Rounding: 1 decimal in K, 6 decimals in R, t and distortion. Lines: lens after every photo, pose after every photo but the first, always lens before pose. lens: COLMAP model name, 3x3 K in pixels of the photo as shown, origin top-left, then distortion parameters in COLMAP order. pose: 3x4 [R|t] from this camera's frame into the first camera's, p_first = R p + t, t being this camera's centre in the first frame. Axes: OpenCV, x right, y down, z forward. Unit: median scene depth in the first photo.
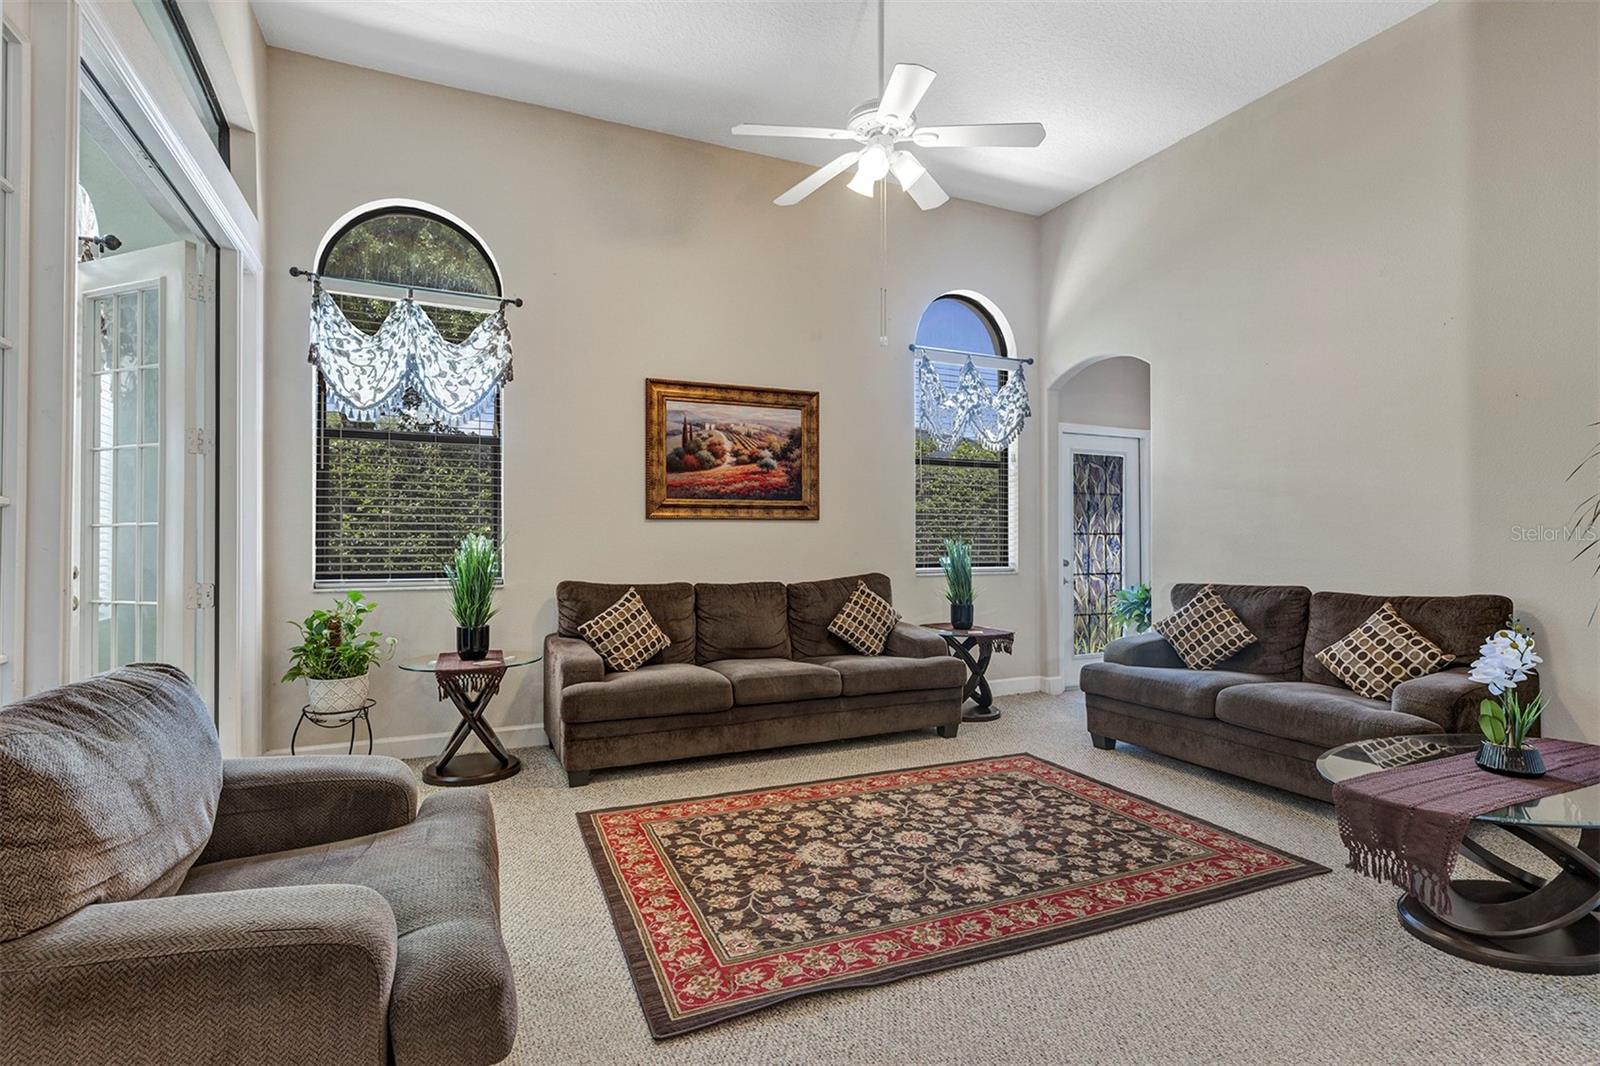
lens RADIAL K [[774.3, 0, 795.4], [0, 774.3, 534.2], [0, 0, 1]] dist [-0.005676, 0.000963]
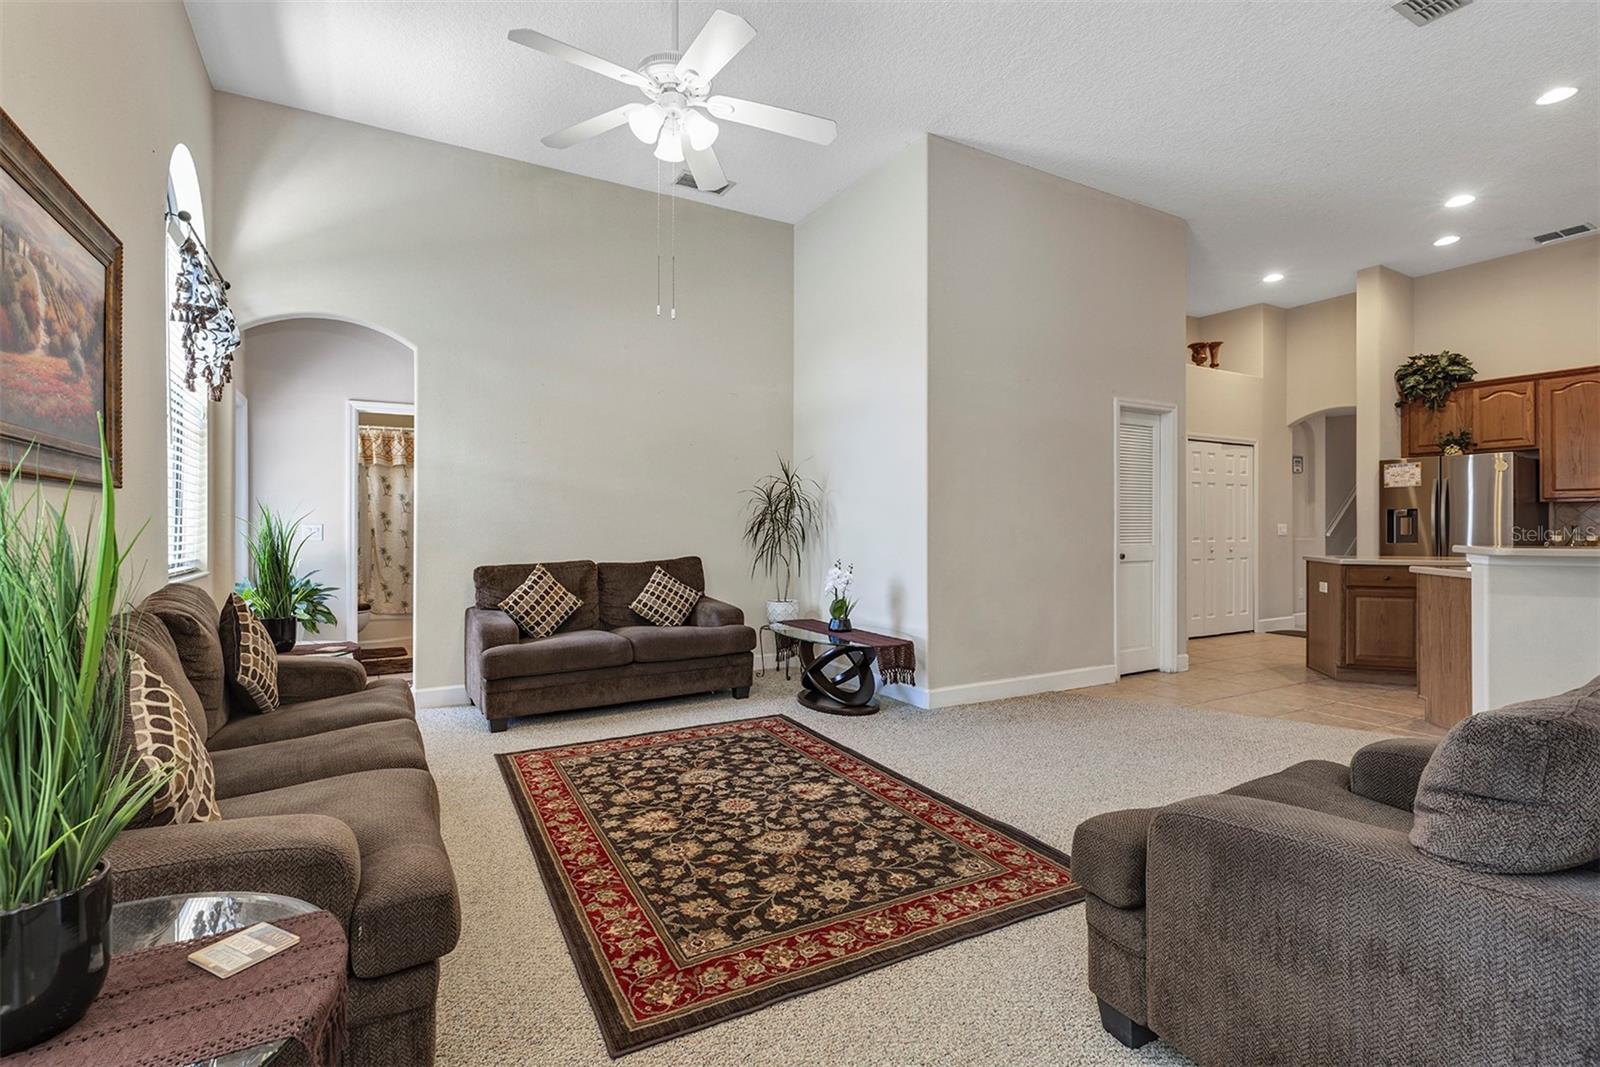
lens RADIAL K [[727.4, 0, 792.3], [0, 727.4, 527.1], [0, 0, 1]] dist [0.008584, -0.000631]
pose [[-0.088404, -0.001959, 0.996083, -0.841752], [-0.003571, 0.999992, 0.001650, 0.008793], [-0.996078, -0.003411, -0.088410, 1.004127]]
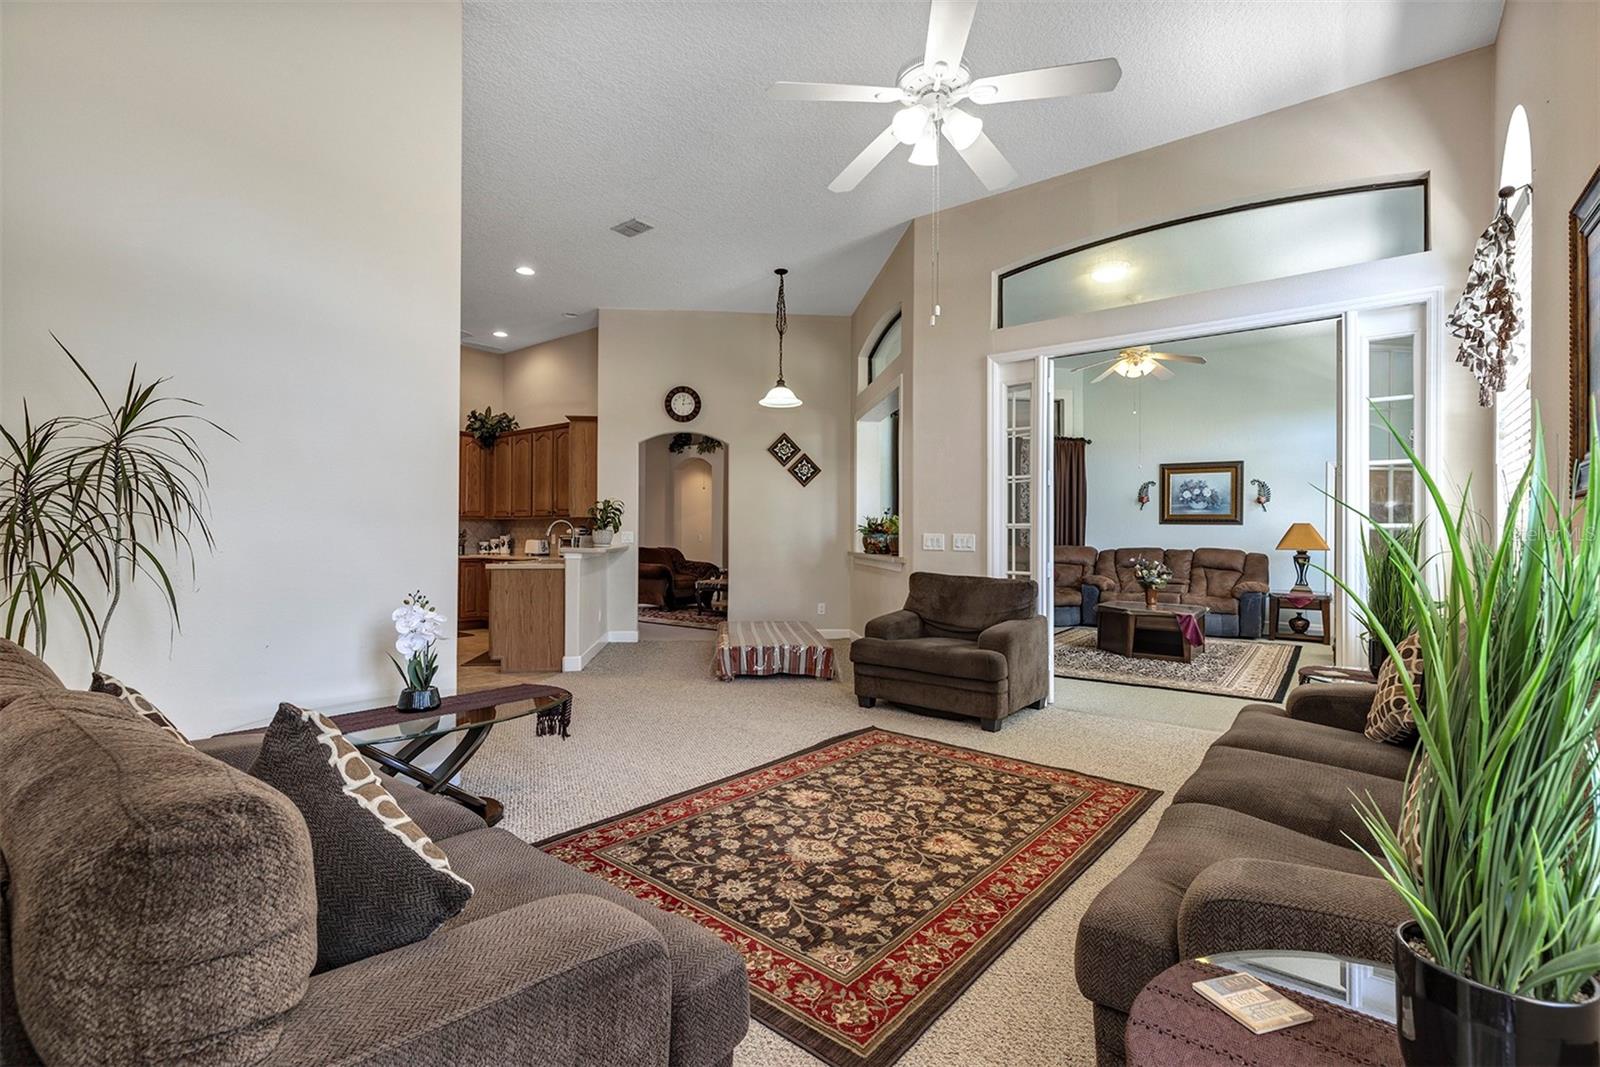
lens RADIAL K [[727.4, 0, 789.2], [0, 727.4, 526.3], [0, 0, 1]] dist [0.008584, -0.000631]
pose [[-0.895783, -0.011353, -0.444347, 0.698991], [-0.004814, 0.999863, -0.015842, 0.008318], [0.444466, -0.012052, -0.895715, 1.830673]]
